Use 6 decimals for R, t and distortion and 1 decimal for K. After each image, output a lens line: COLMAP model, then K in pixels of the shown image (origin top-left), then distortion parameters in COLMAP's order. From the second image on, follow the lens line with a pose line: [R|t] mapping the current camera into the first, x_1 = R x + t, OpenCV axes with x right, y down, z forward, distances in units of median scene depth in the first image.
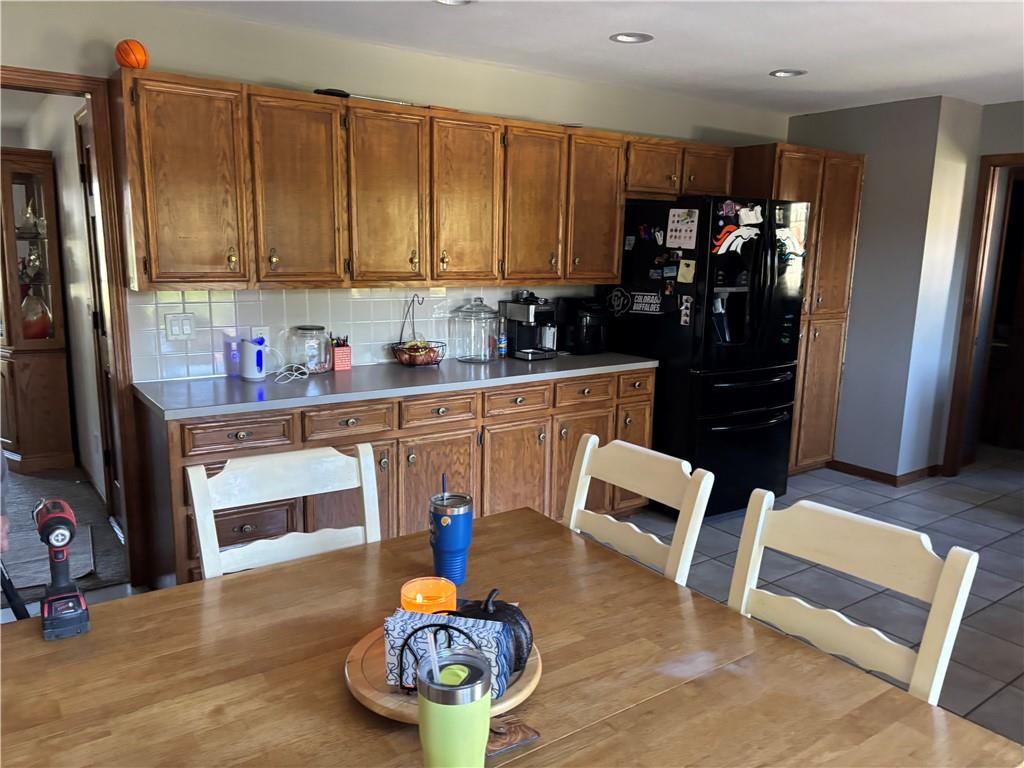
lens RADIAL K [[770.8, 0, 512.0], [0, 770.8, 386.9], [0, 0, 1]] dist [-0.007051, -0.002112]
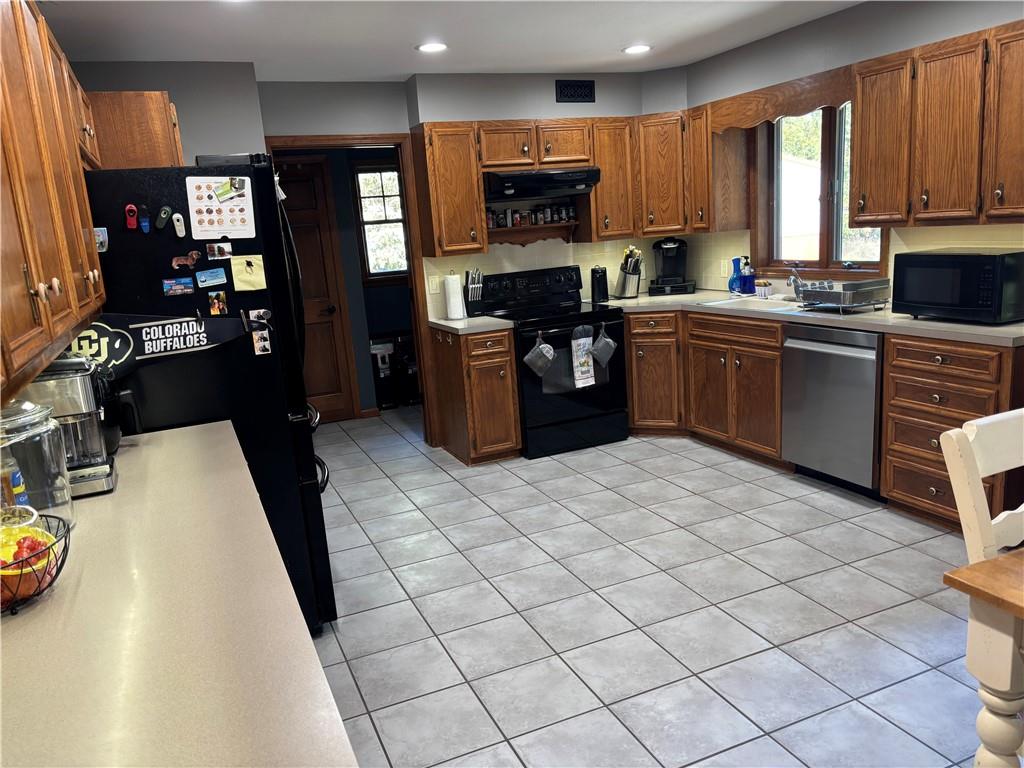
lens RADIAL K [[770.8, 0, 511.3], [0, 770.8, 384.1], [0, 0, 1]] dist [-0.007051, -0.002112]
pose [[0.205959, -0.227225, 0.951814, -0.360074], [0.254898, 0.951547, 0.172005, -0.114058], [-0.944779, 0.207190, 0.253898, 0.635475]]
